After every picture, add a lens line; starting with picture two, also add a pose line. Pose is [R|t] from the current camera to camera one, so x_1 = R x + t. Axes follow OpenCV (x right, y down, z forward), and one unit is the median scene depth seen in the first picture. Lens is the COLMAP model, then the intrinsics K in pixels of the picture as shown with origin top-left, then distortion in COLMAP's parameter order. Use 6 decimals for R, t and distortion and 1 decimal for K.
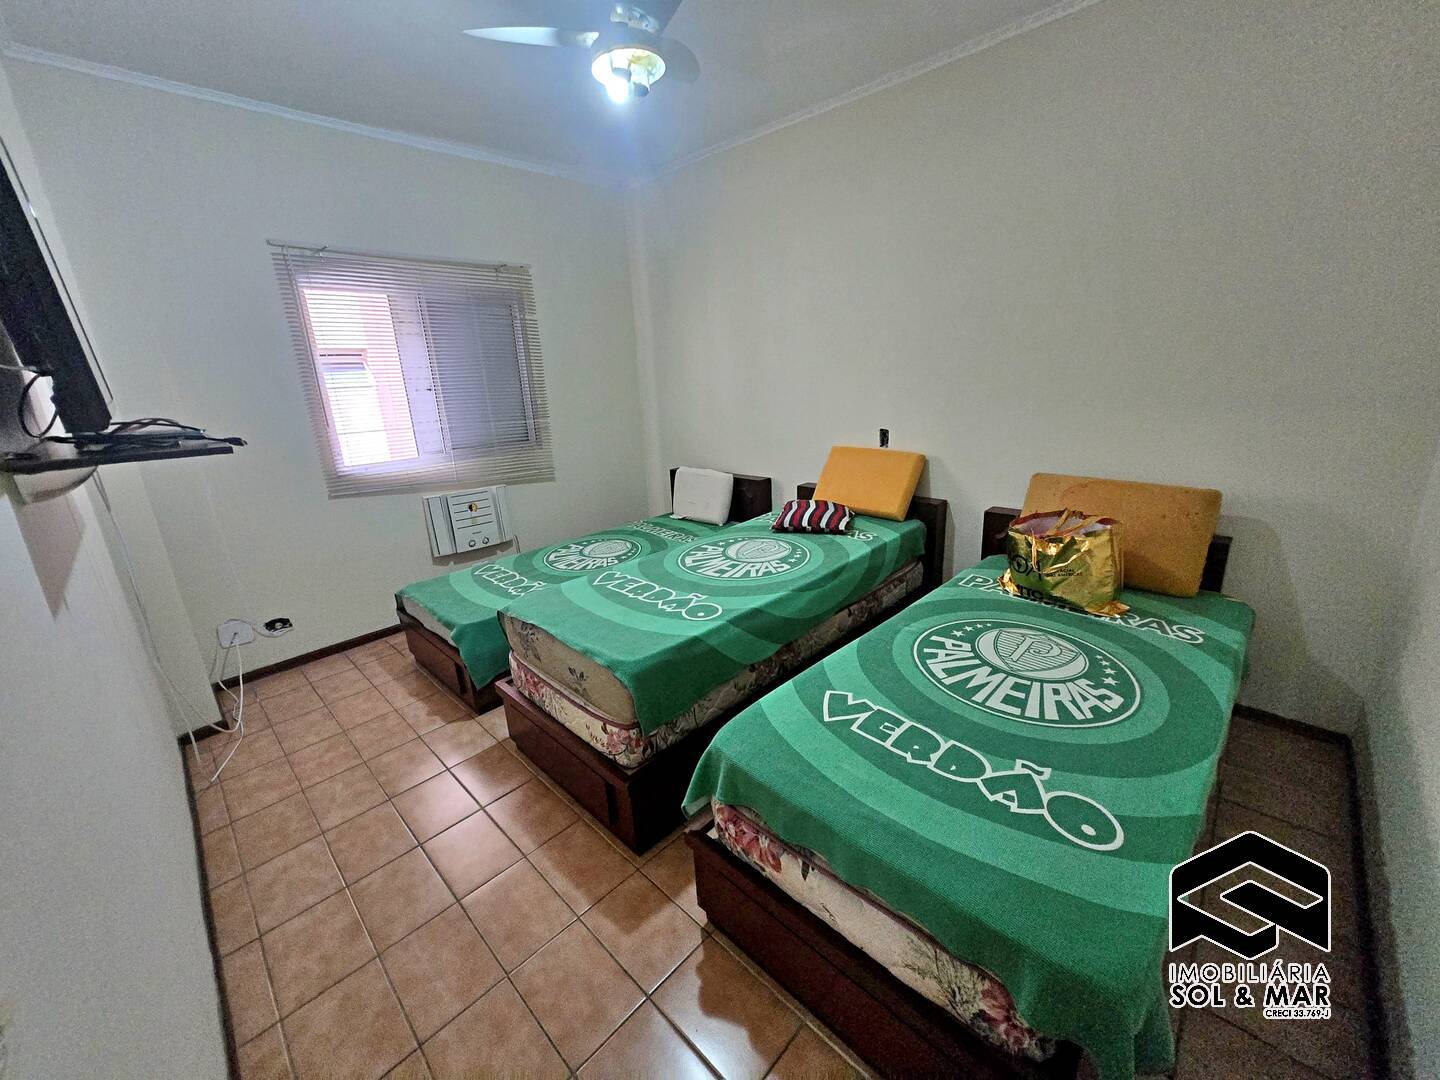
lens RADIAL K [[563.8, 0, 723.4], [0, 563.8, 536.8], [0, 0, 1]] dist [0.003212, -0.000155]
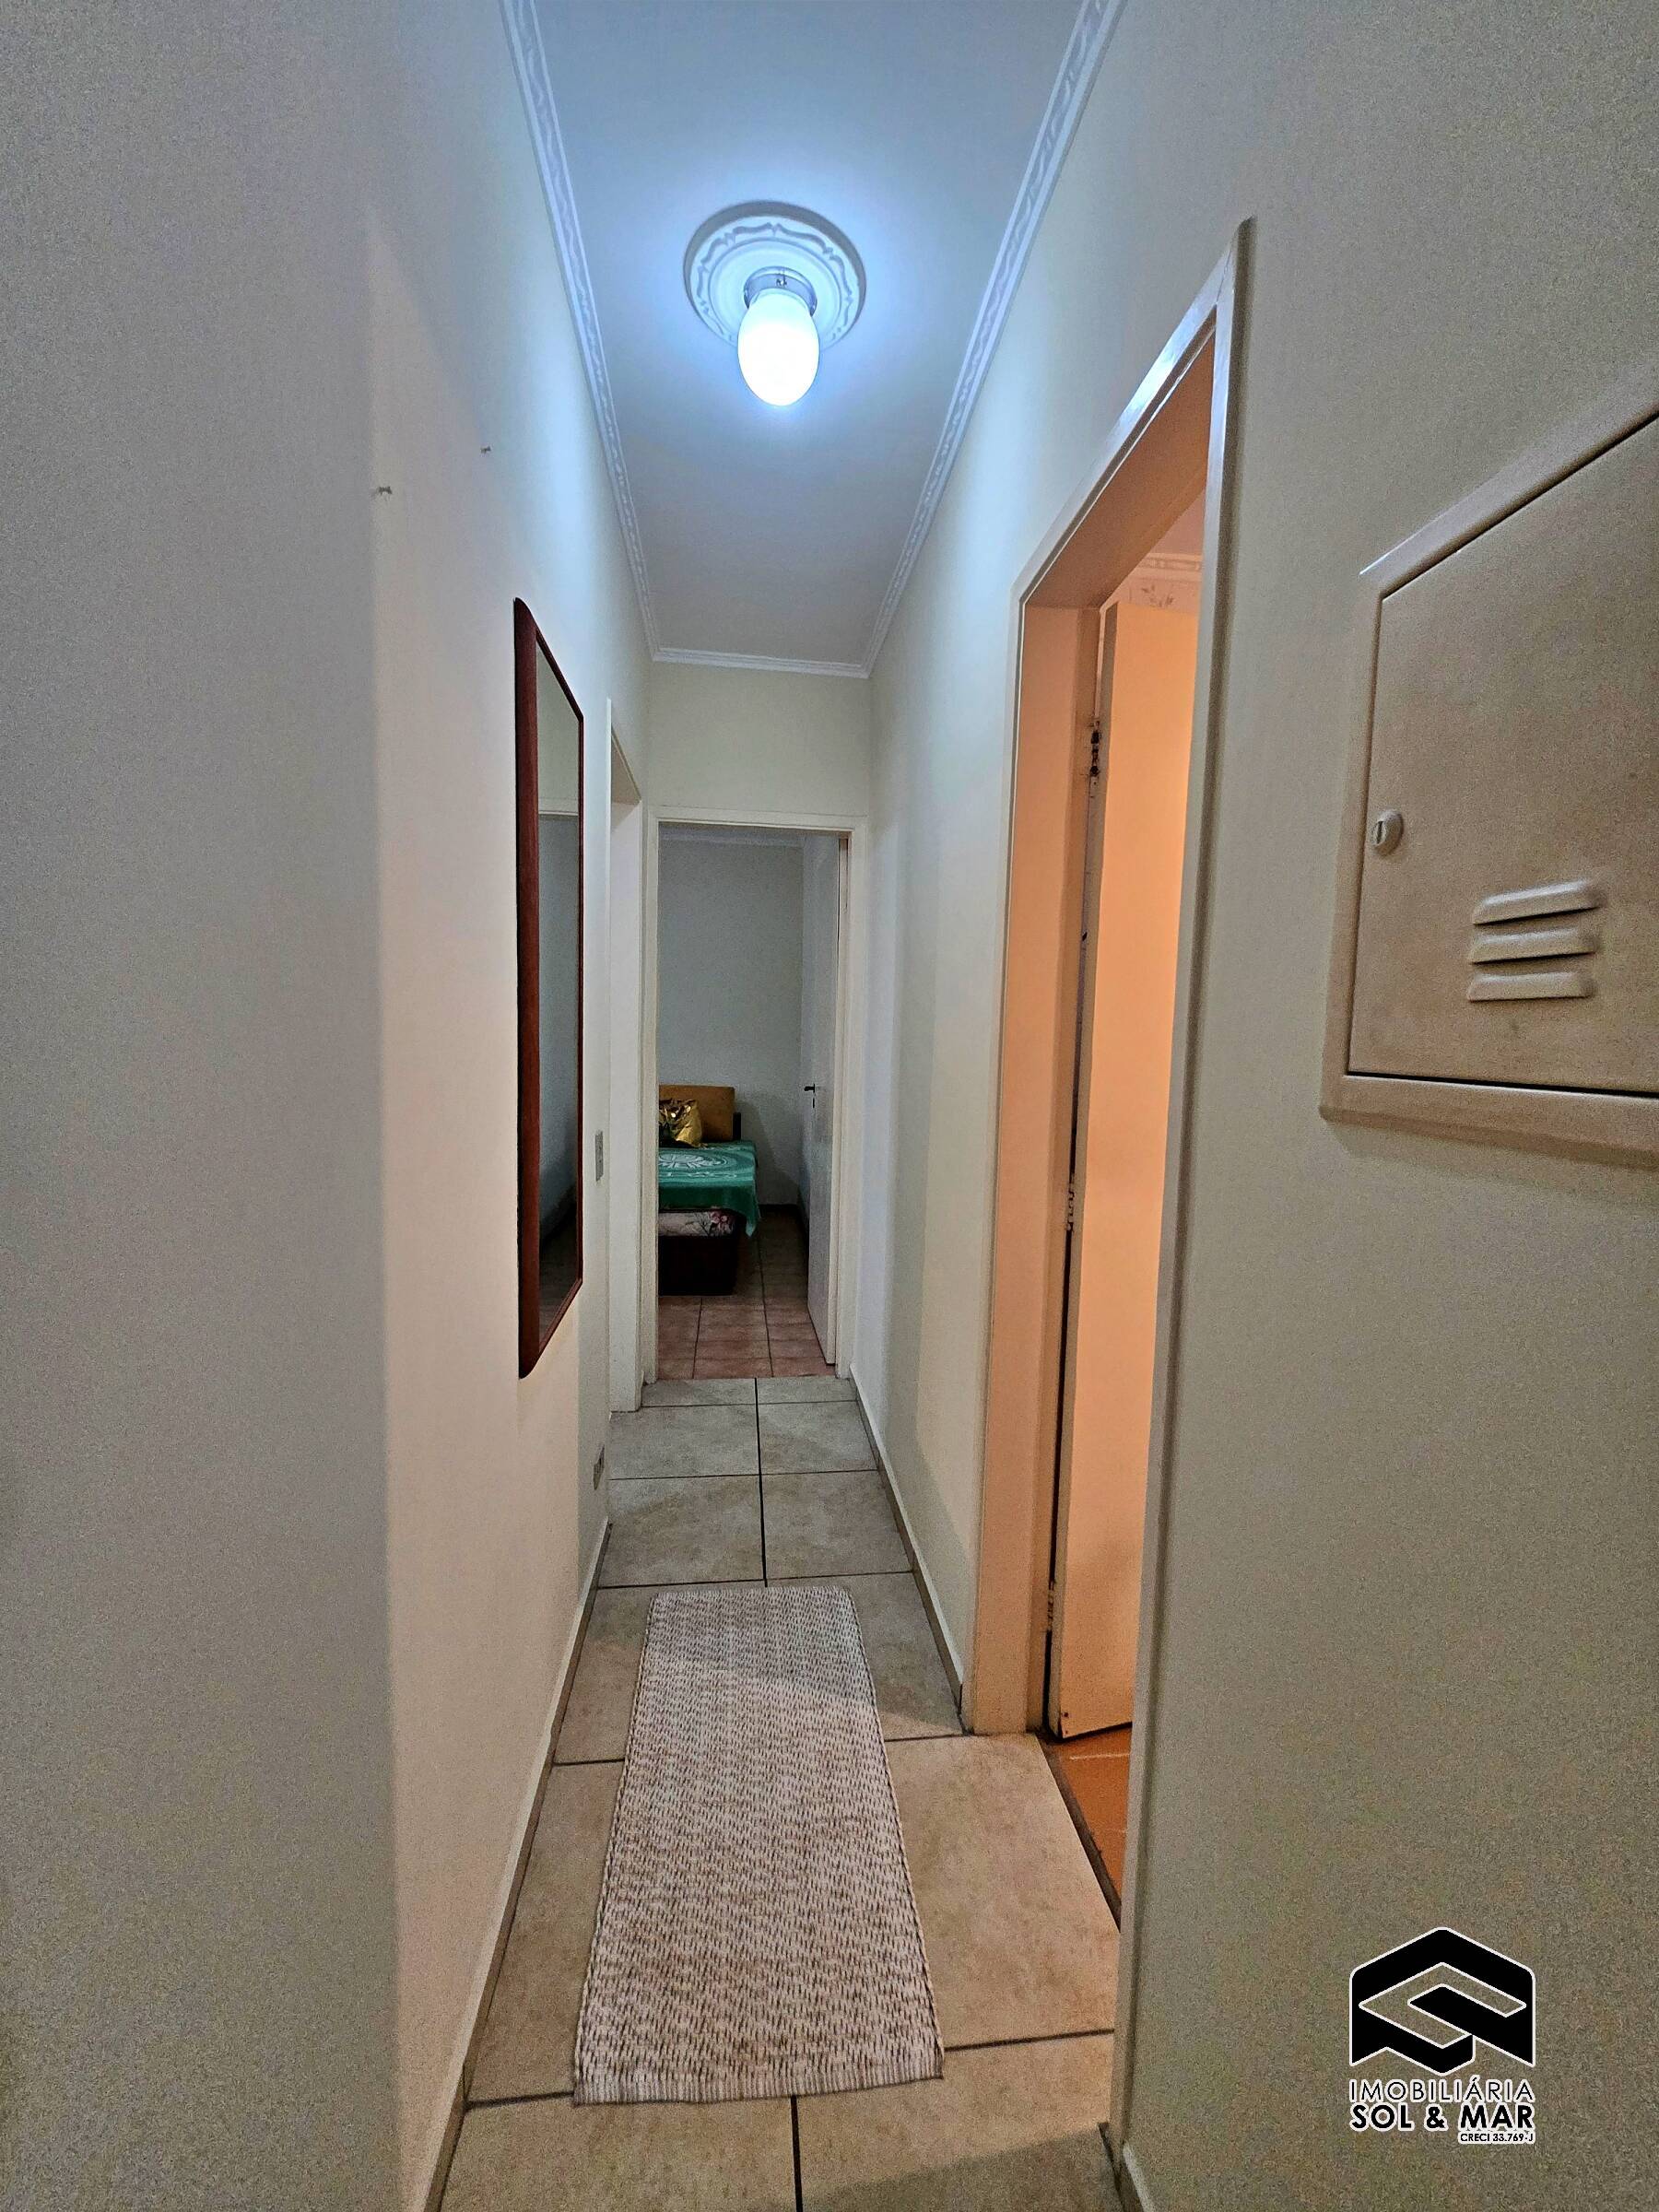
lens RADIAL K [[866.0, 0, 836.7], [0, 866.0, 1104.3], [0, 0, 1]] dist [0.003212, -0.000155]
pose [[0.632889, -0.001835, 0.774240, -1.260030], [0.168846, 0.976256, -0.135706, 0.457086], [-0.755608, 0.216614, 0.618171, -1.154868]]
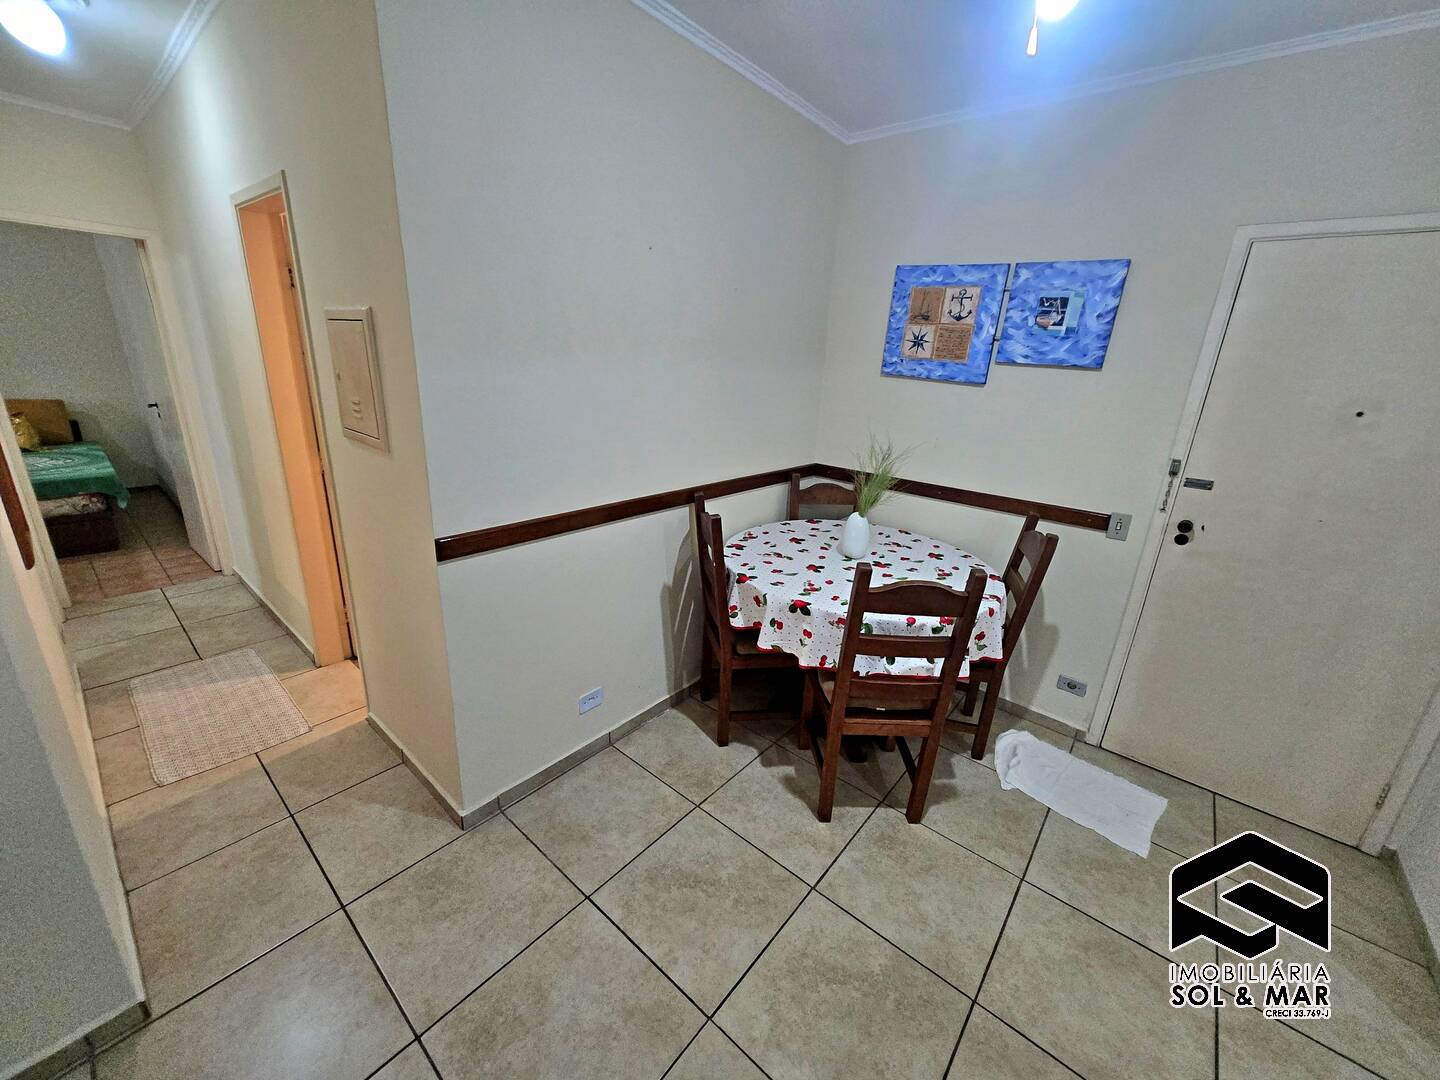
lens RADIAL K [[563.8, 0, 729.6], [0, 563.8, 532.2], [0, 0, 1]] dist [0.003212, -0.000155]
pose [[-0.077367, -0.260471, 0.962377, -1.934720], [0.238224, 0.932481, 0.271531, 0.495580], [-0.968124, 0.250269, -0.010093, -1.706580]]
